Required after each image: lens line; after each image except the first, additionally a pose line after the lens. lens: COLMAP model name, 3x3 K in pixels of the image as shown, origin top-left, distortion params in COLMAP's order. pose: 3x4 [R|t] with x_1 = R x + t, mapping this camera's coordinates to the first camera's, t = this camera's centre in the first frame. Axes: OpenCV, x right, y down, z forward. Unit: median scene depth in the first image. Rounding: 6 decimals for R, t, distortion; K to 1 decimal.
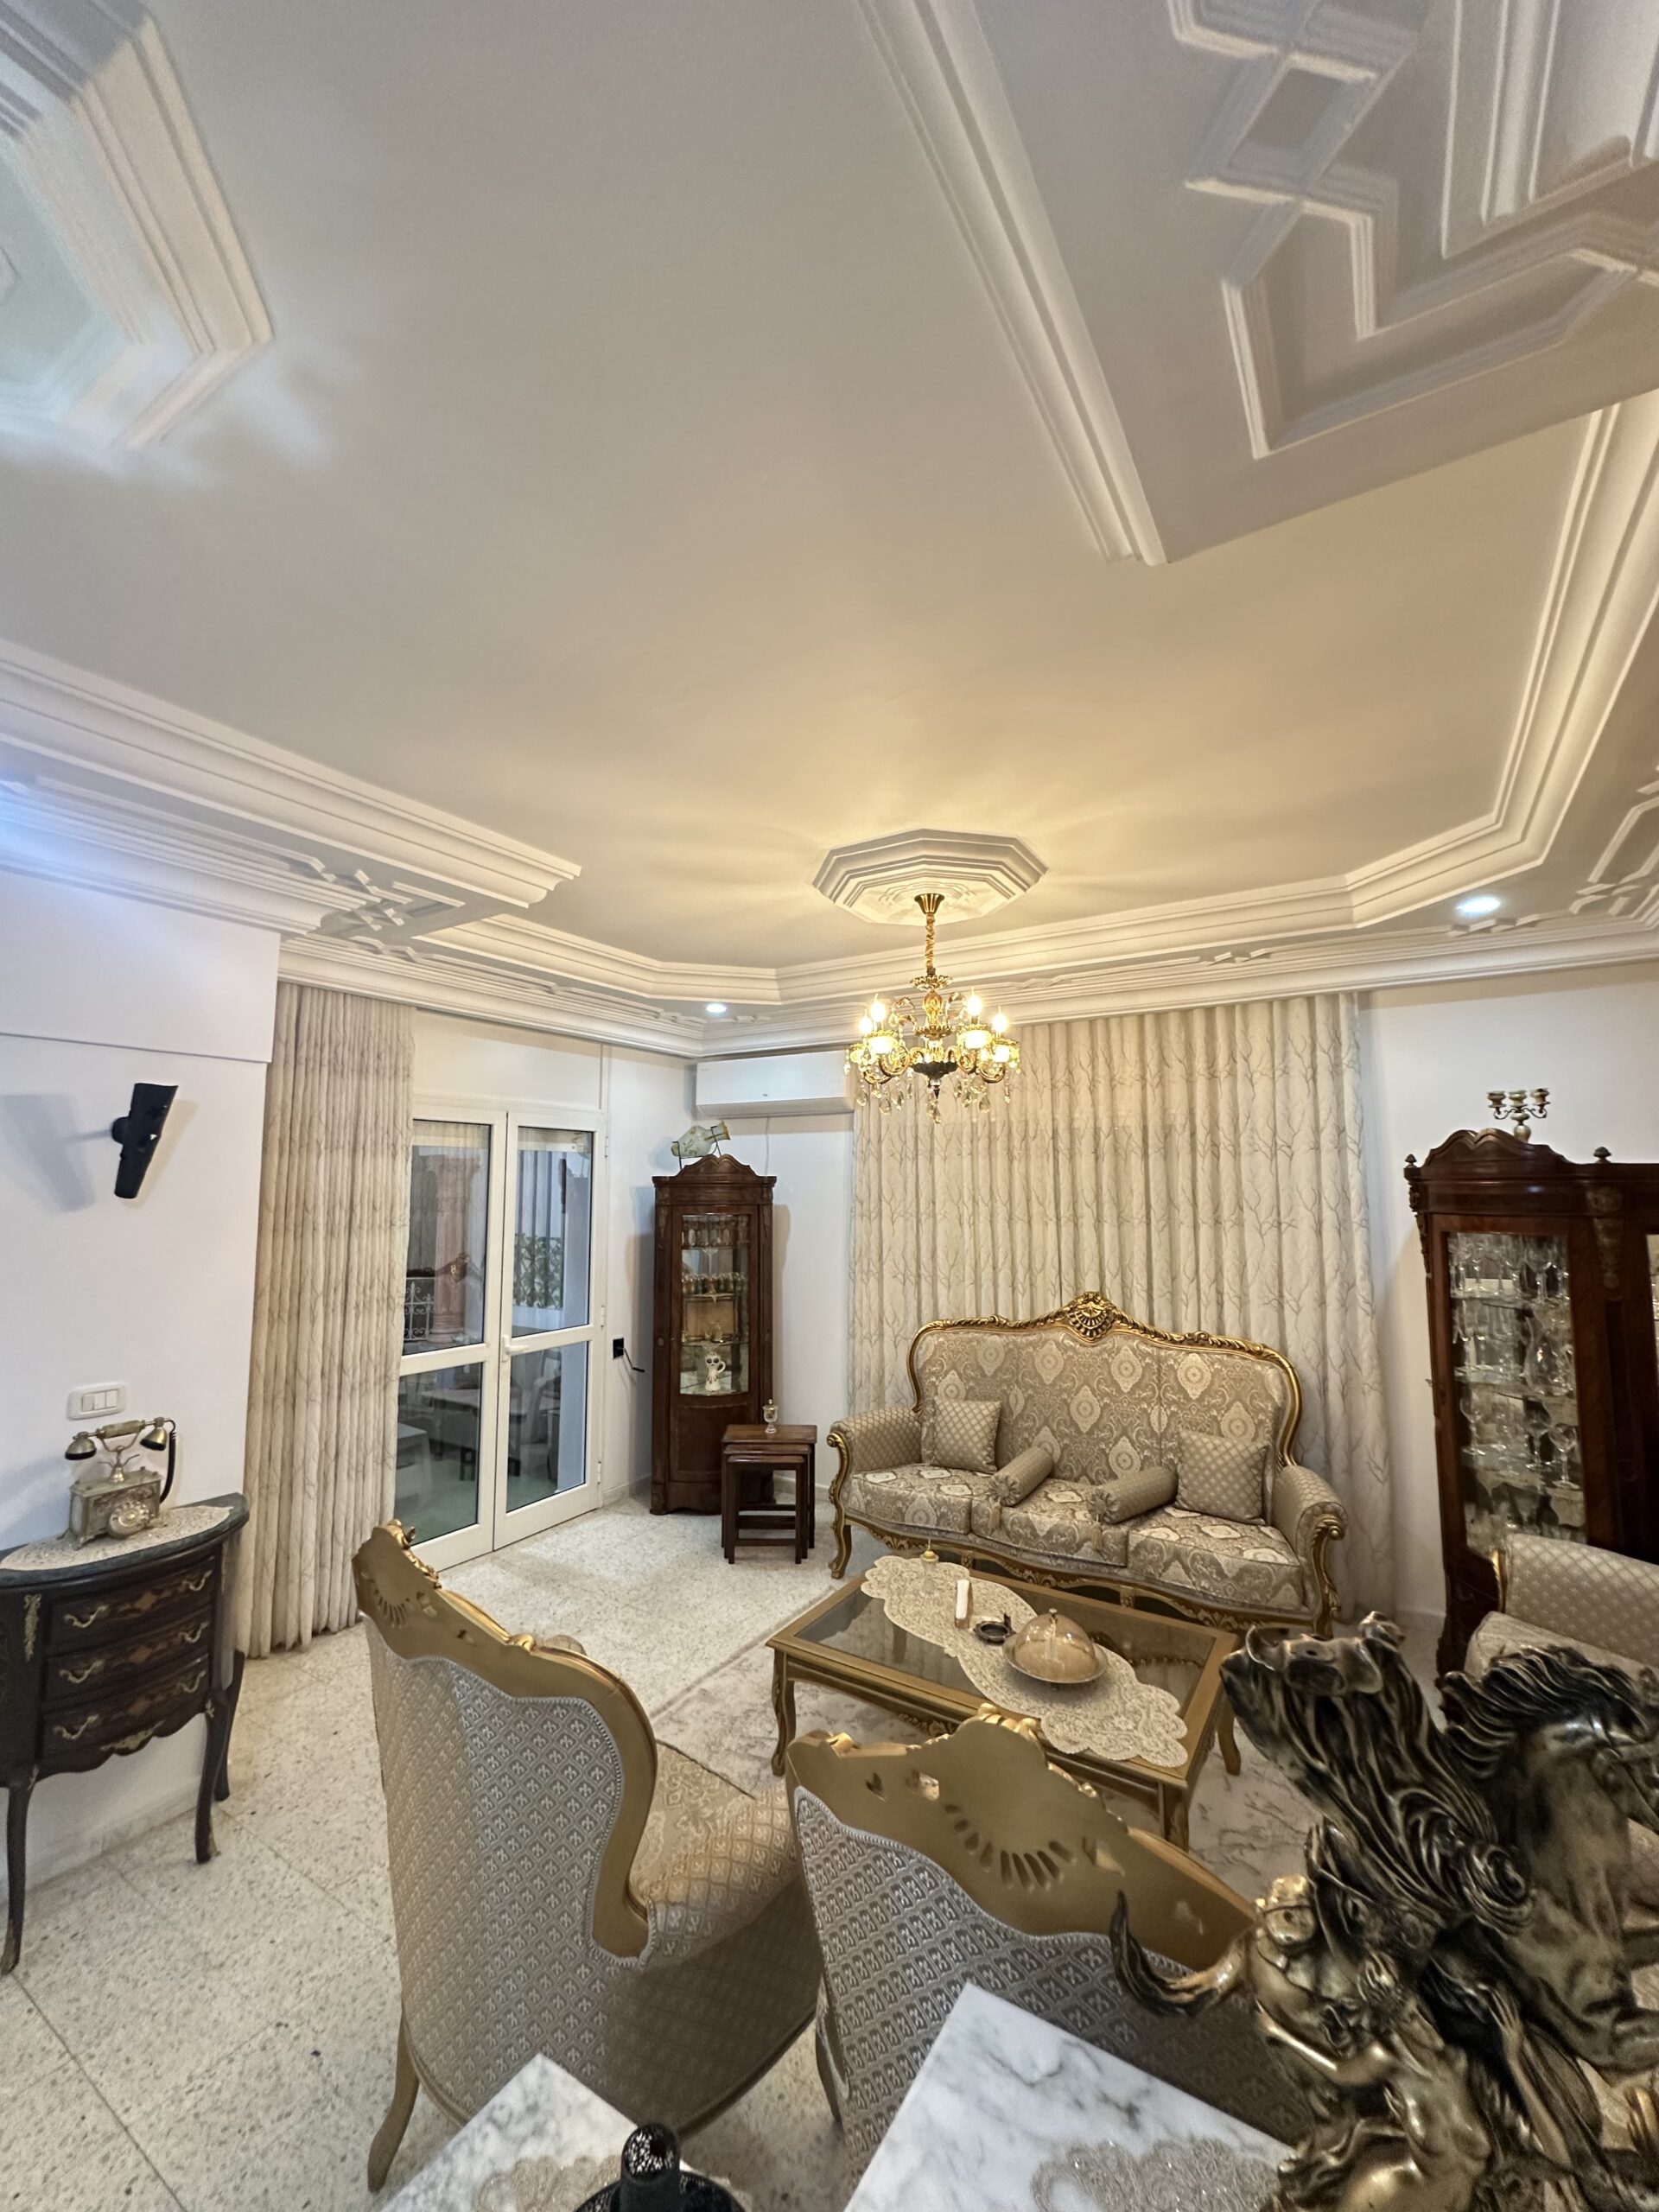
lens RADIAL K [[888.7, 0, 831.9], [0, 888.7, 1108.0], [0, 0, 1]] dist [-0.004451, 0.001276]
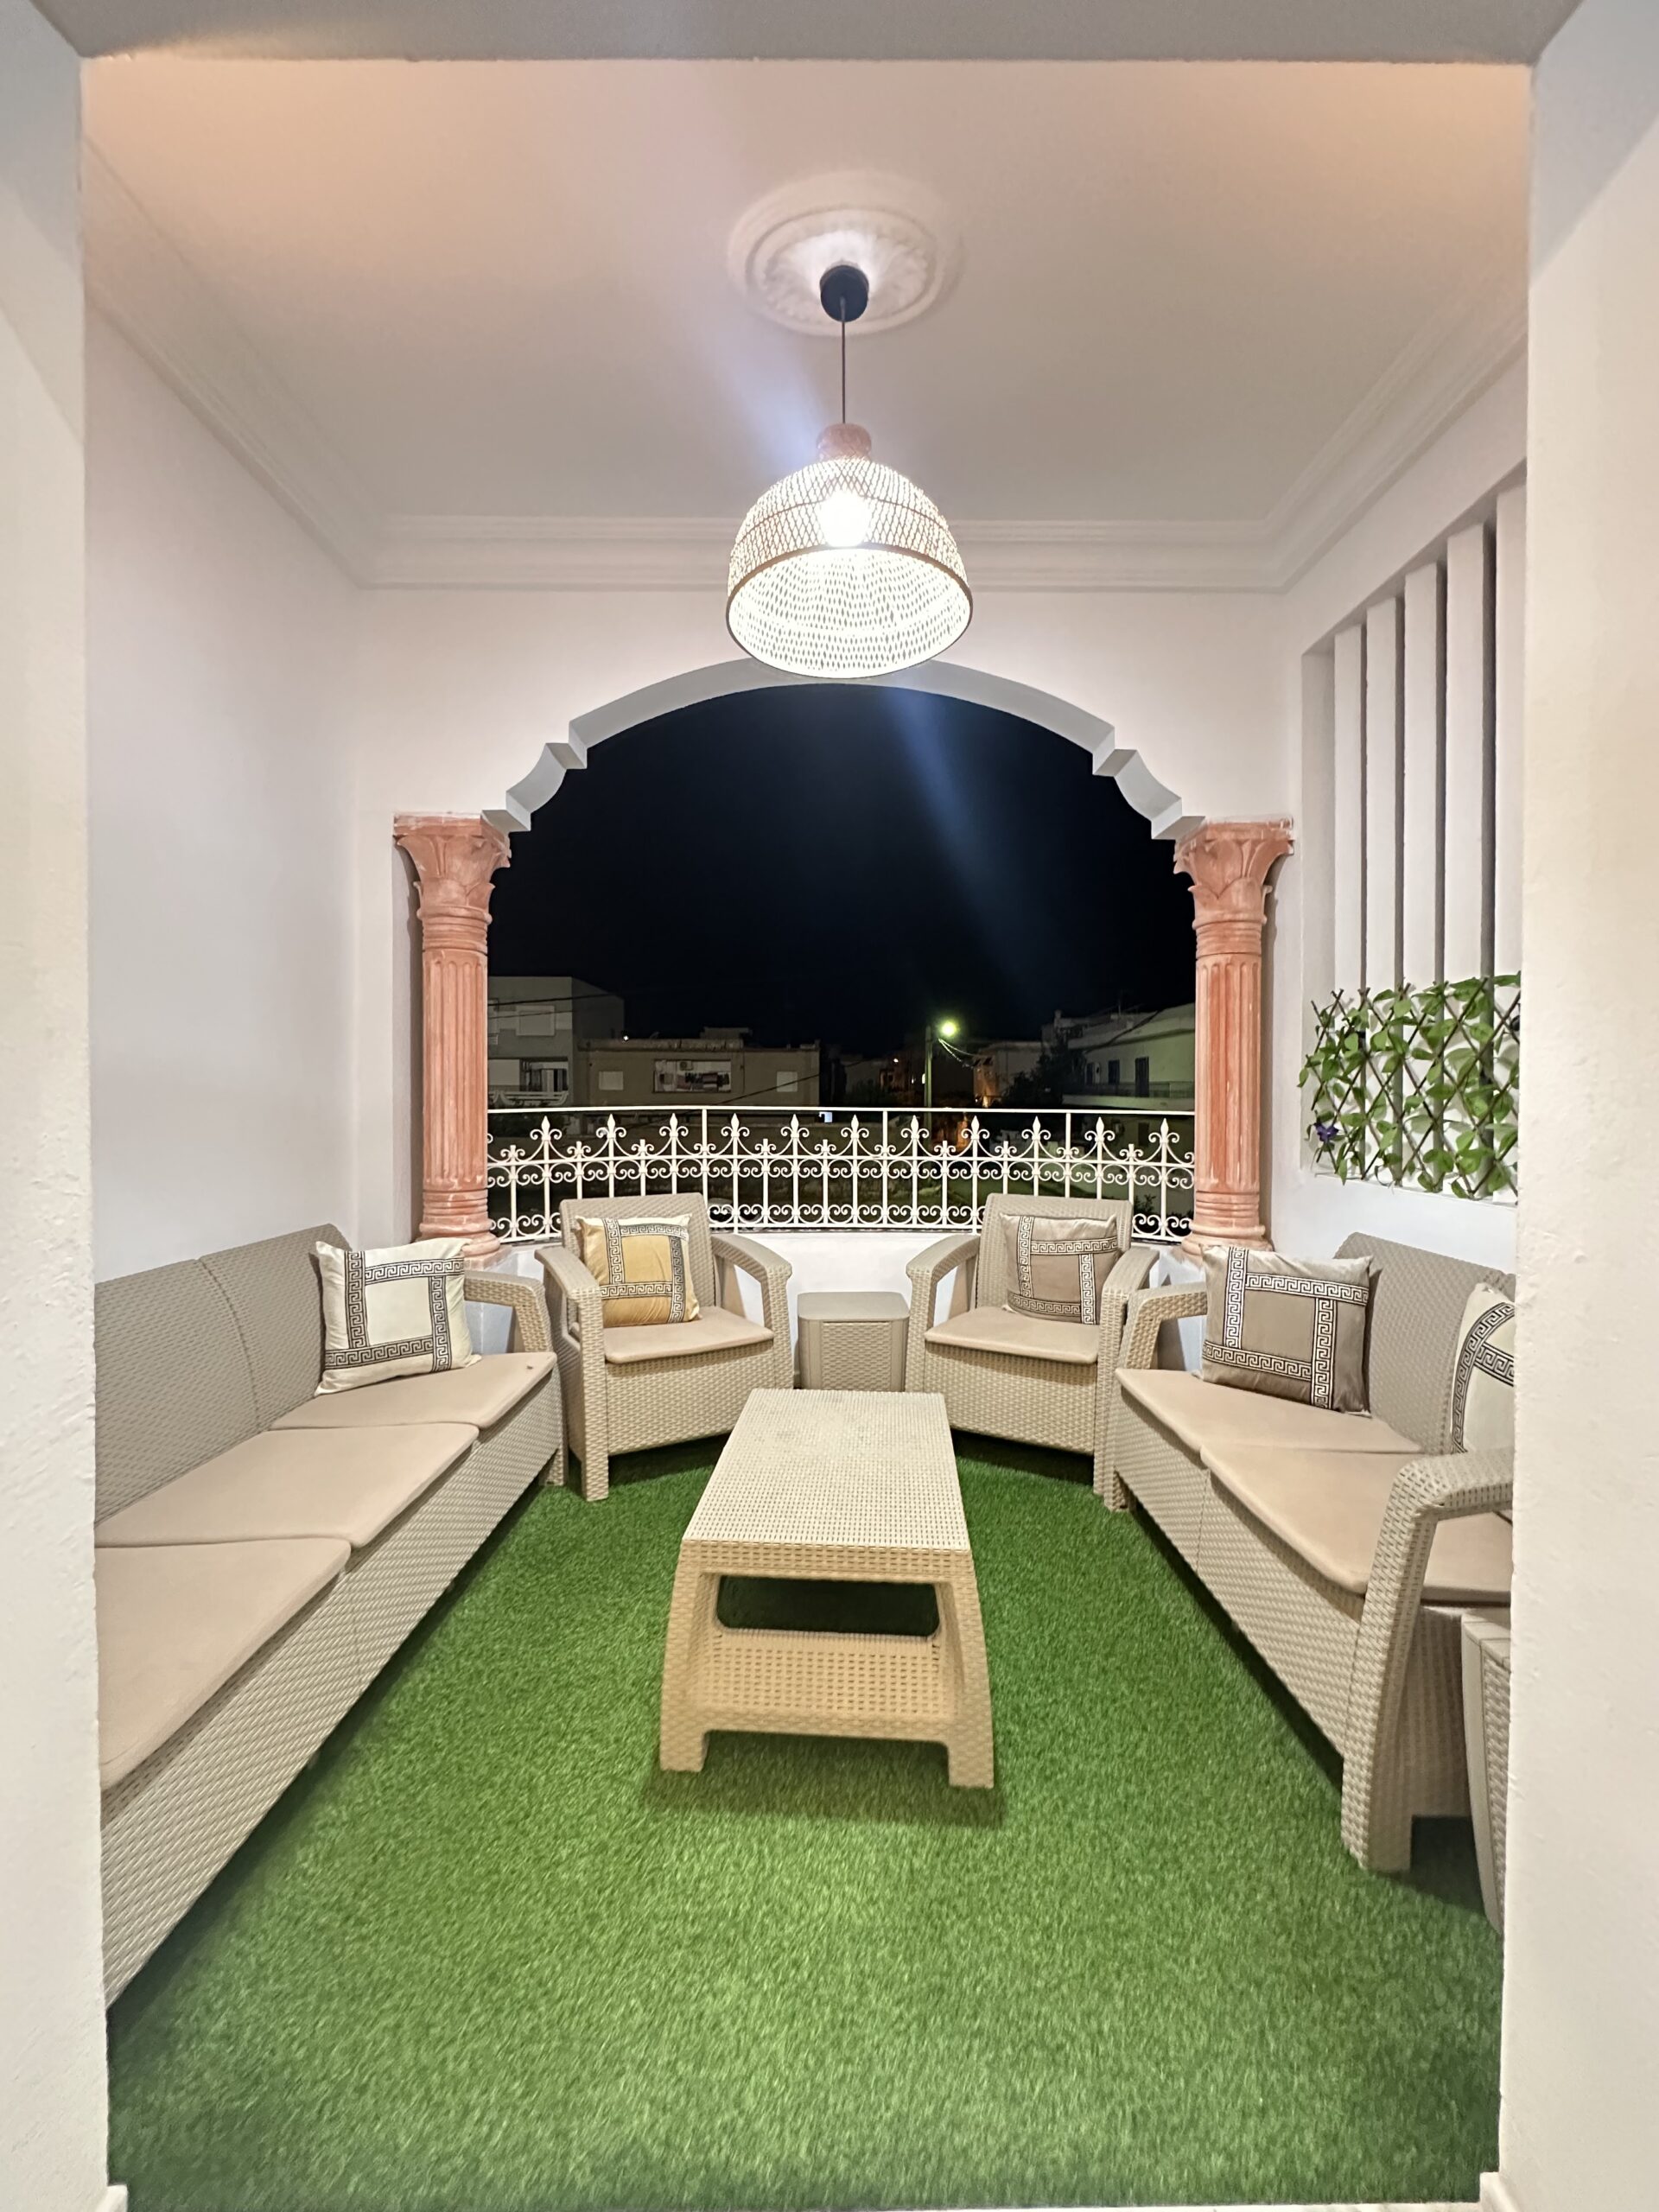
lens RADIAL K [[888.7, 0, 828.2], [0, 888.7, 1100.1], [0, 0, 1]] dist [-0.004451, 0.001276]
pose [[0.539857, 0.013237, -0.841653, -0.179633], [0.077628, 0.994832, 0.065439, 0.148311], [0.838170, -0.100663, 0.536040, 0.627181]]
